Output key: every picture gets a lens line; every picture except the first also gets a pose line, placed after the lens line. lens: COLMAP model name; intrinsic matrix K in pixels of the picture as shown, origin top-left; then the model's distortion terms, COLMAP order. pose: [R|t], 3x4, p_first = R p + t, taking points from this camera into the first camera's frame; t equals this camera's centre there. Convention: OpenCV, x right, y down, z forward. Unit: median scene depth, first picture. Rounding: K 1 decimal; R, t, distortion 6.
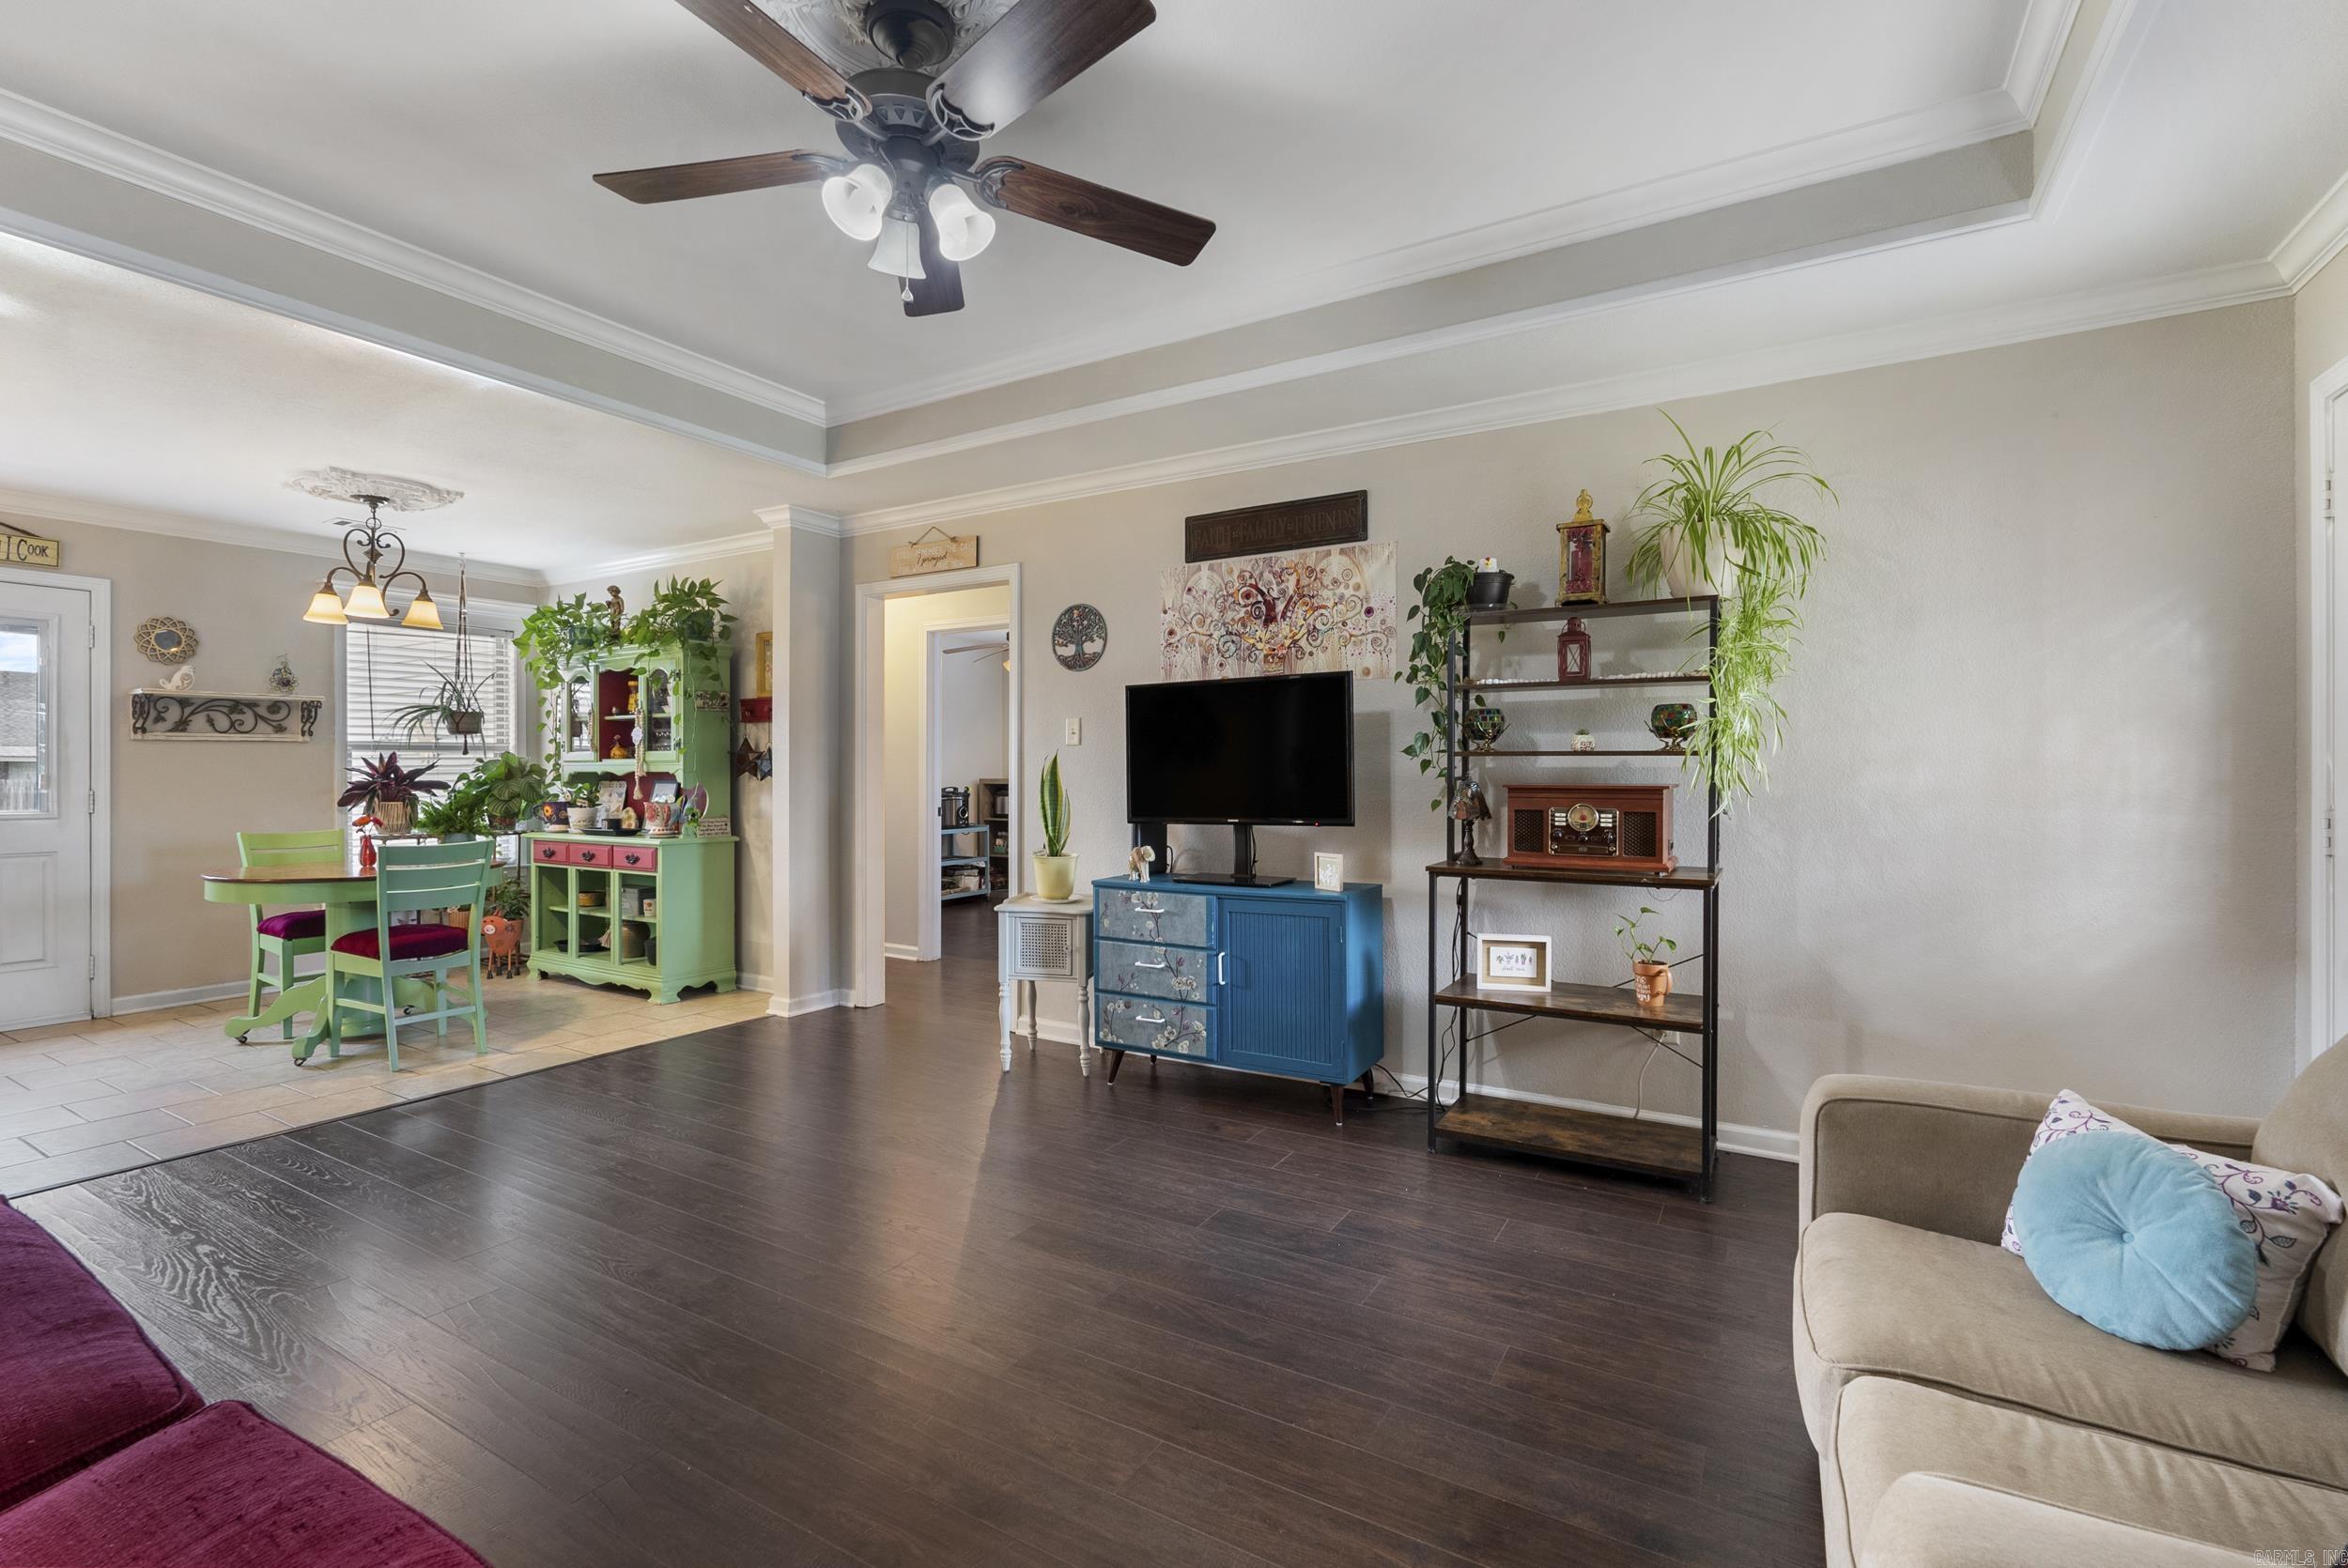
lens RADIAL K [[1034.5, 0, 1151.7], [0, 1034.5, 773.2], [0, 0, 1]] dist [0.000108, -0.000199]
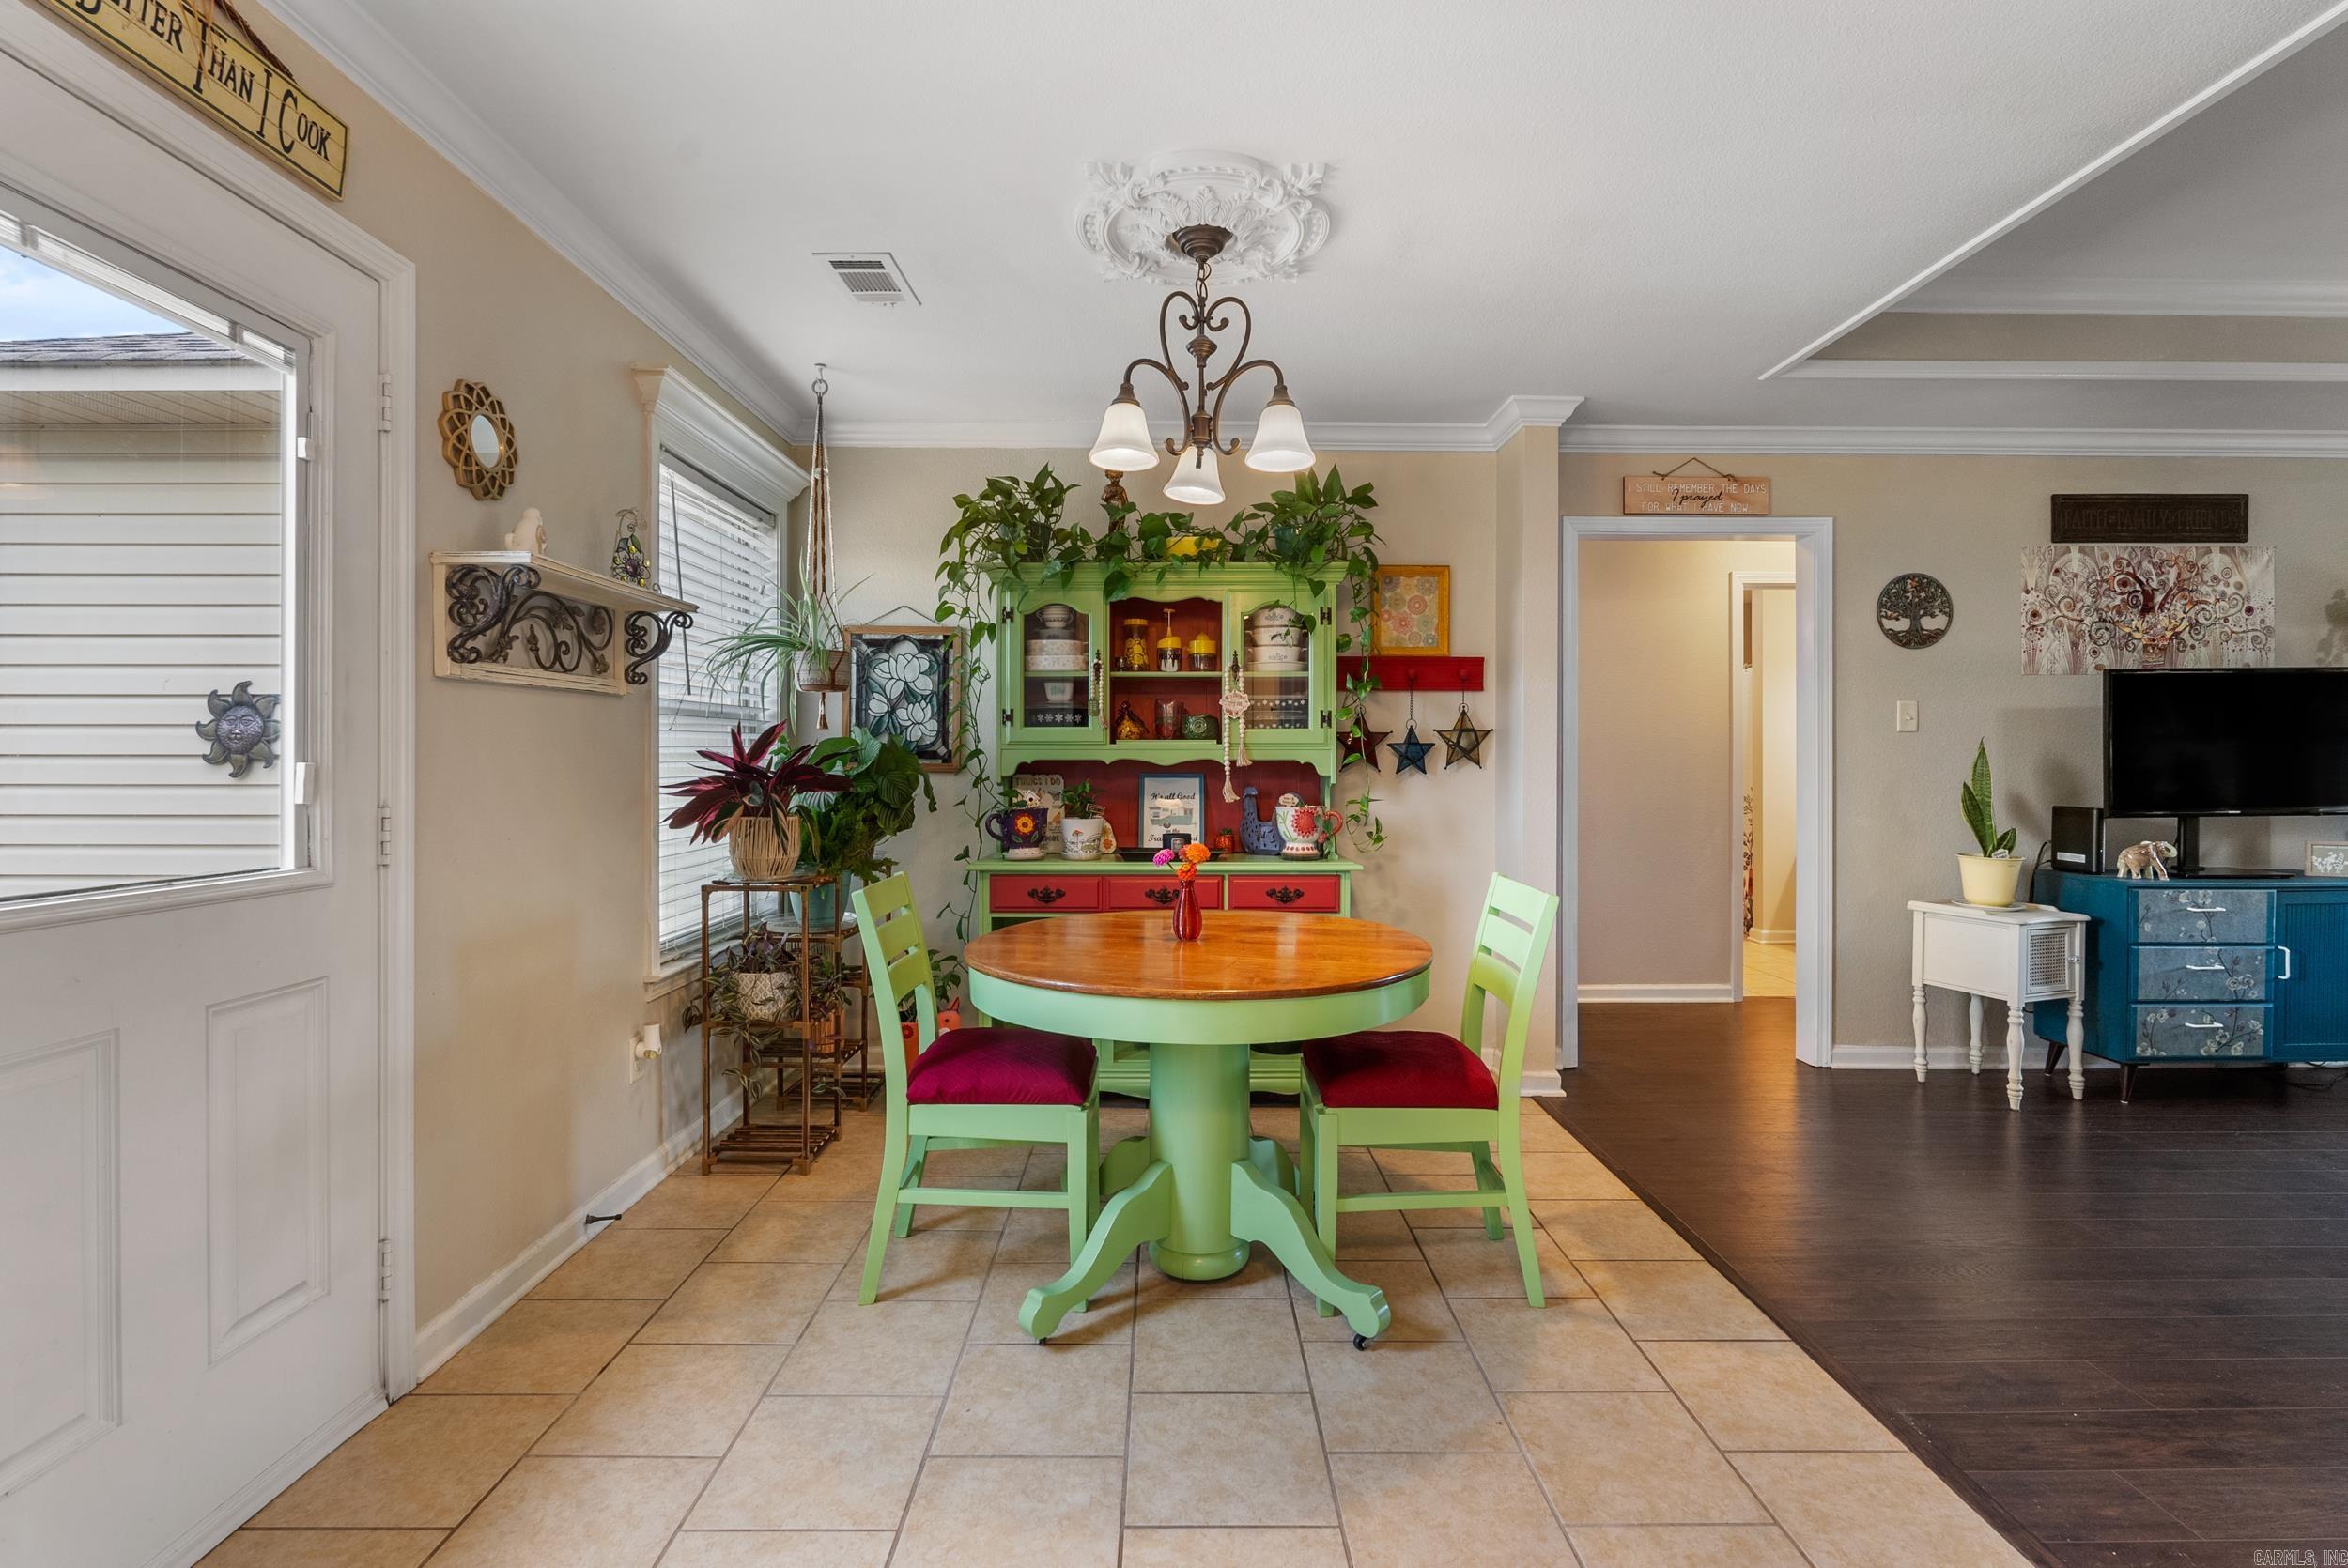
lens RADIAL K [[1051.1, 0, 1181.7], [0, 1051.1, 761.9], [0, 0, 1]] dist [-0.001025, 0.000160]
pose [[0.847676, 0.002458, 0.530509, -0.988282], [-0.001404, 0.999996, -0.002391, 0.001386], [-0.530513, 0.001282, 0.847676, 0.519690]]
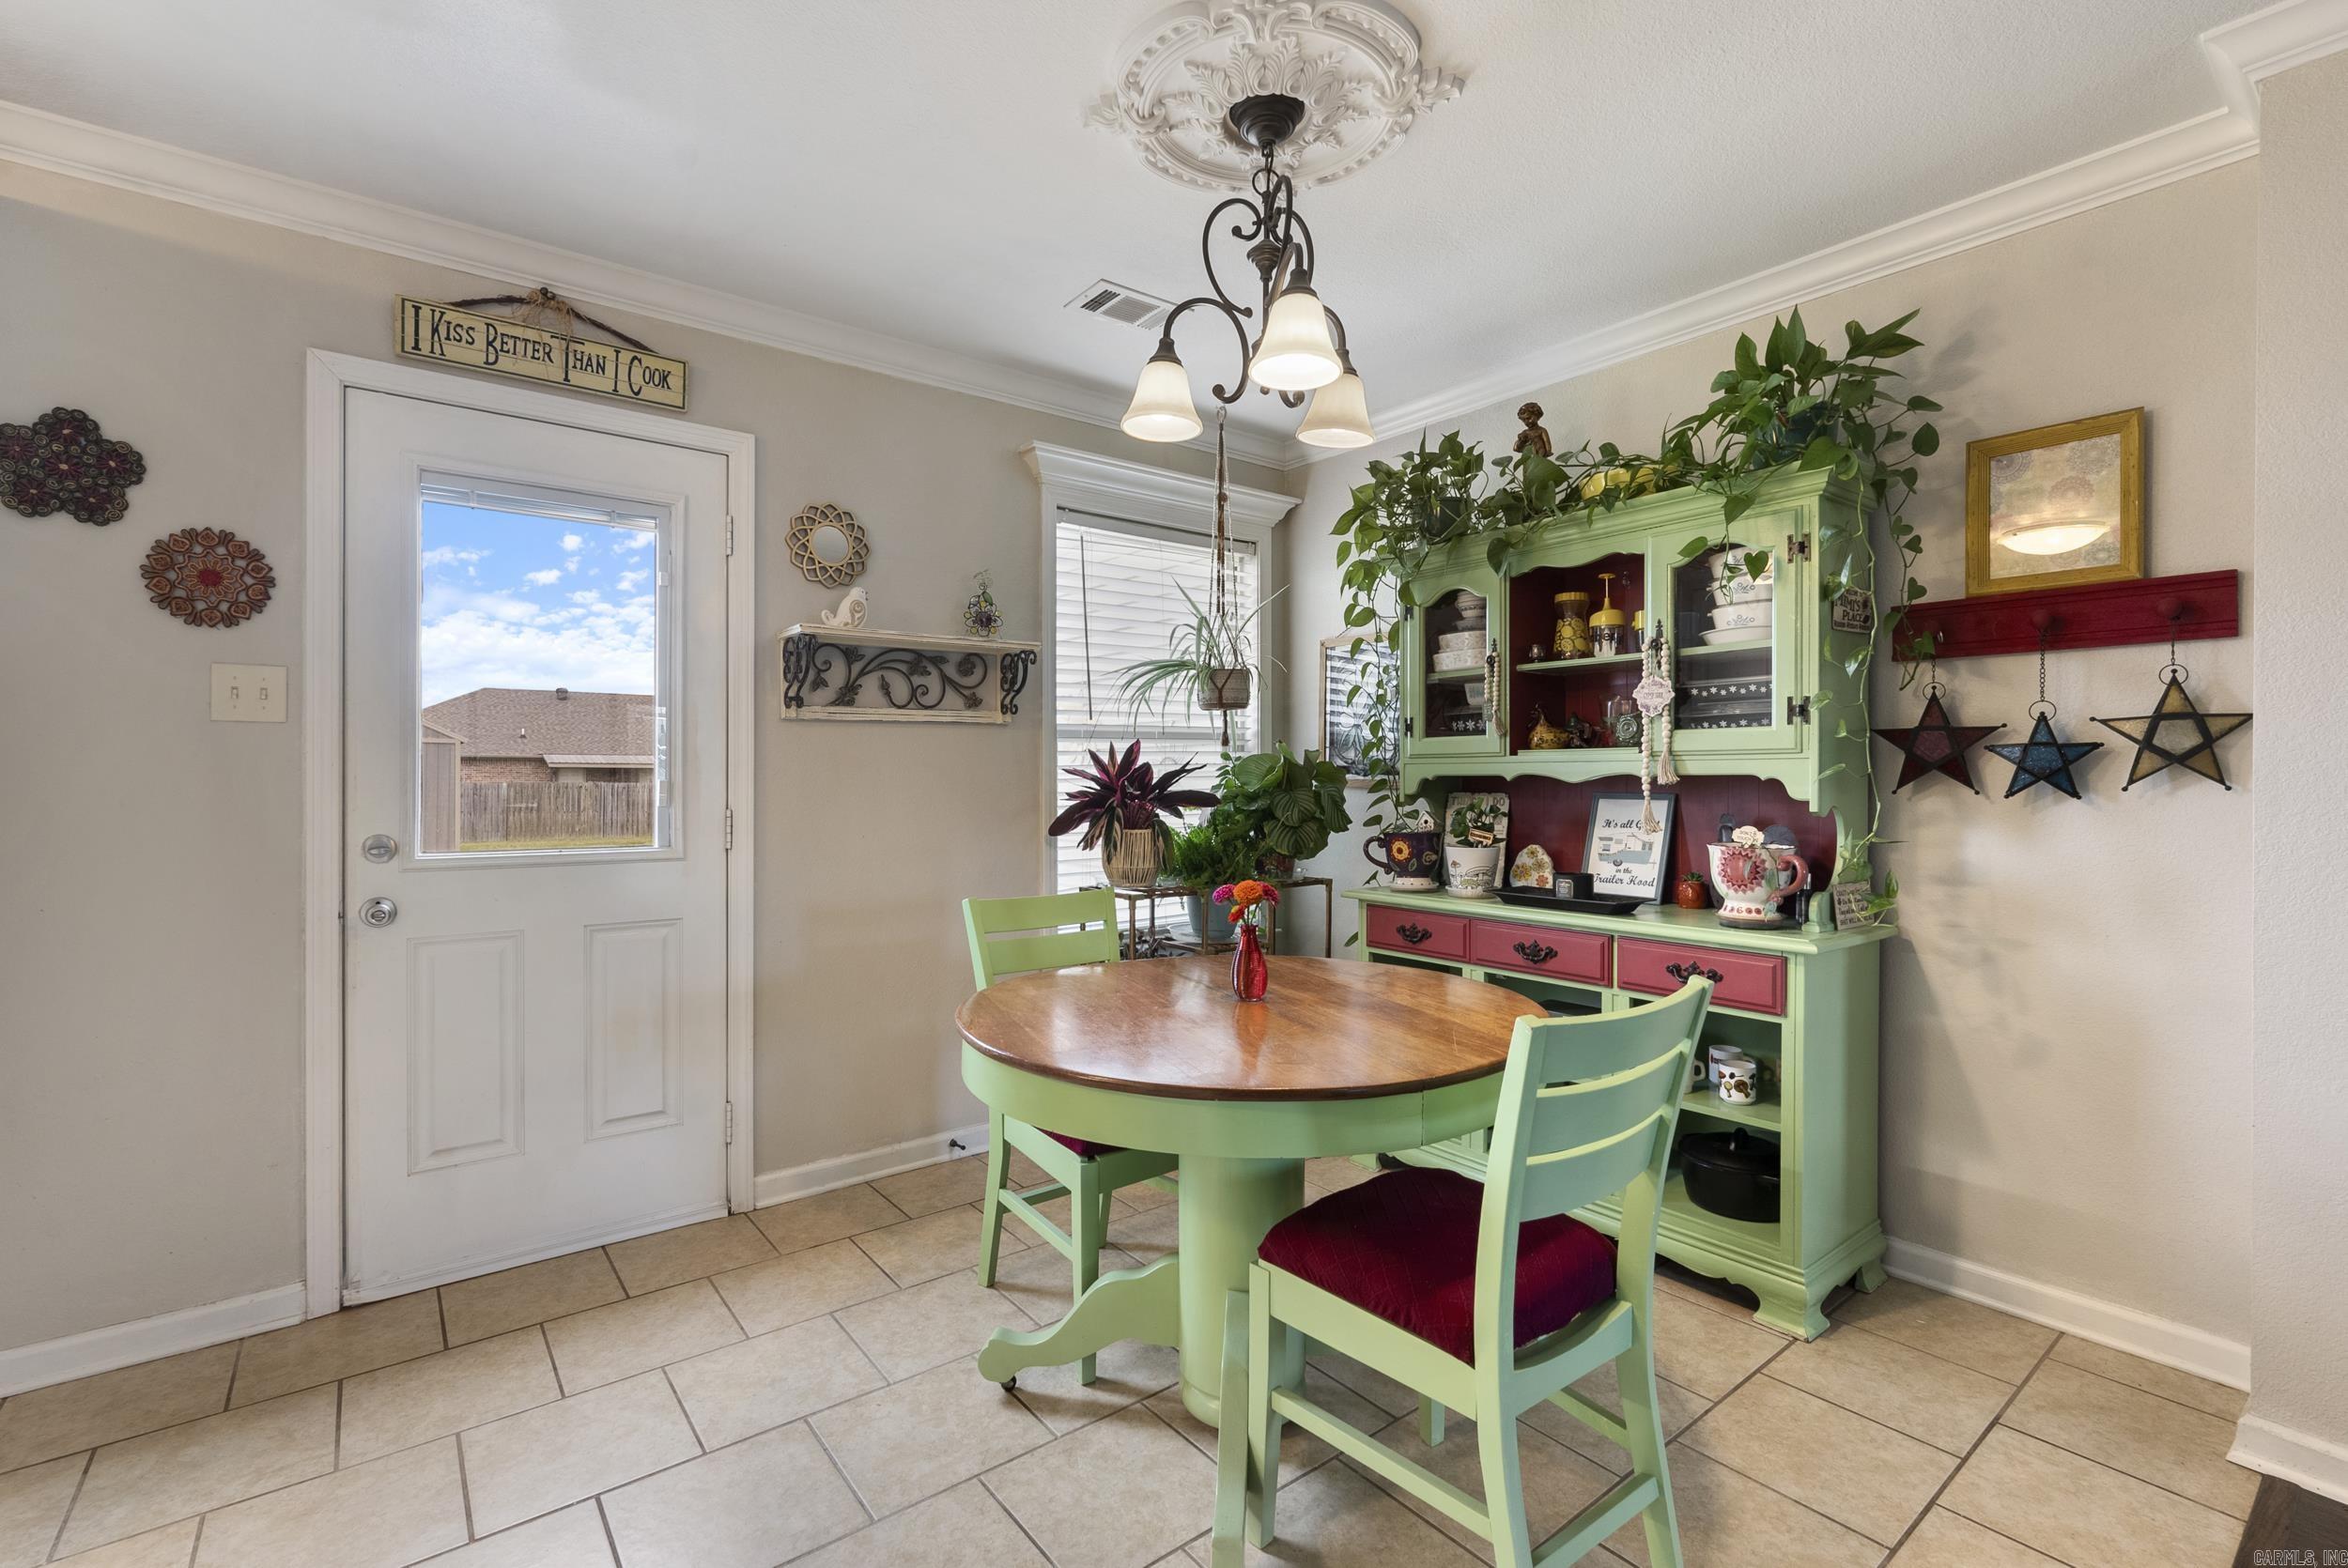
lens RADIAL K [[1047.7, 0, 1173.3], [0, 1047.7, 780.9], [0, 0, 1]] dist [-0.000552, -0.000594]
pose [[0.934648, 0.001810, -0.355569, -0.599797], [-0.001097, 0.999997, 0.002206, 0.000220], [0.355572, -0.001672, 0.934647, 0.556441]]
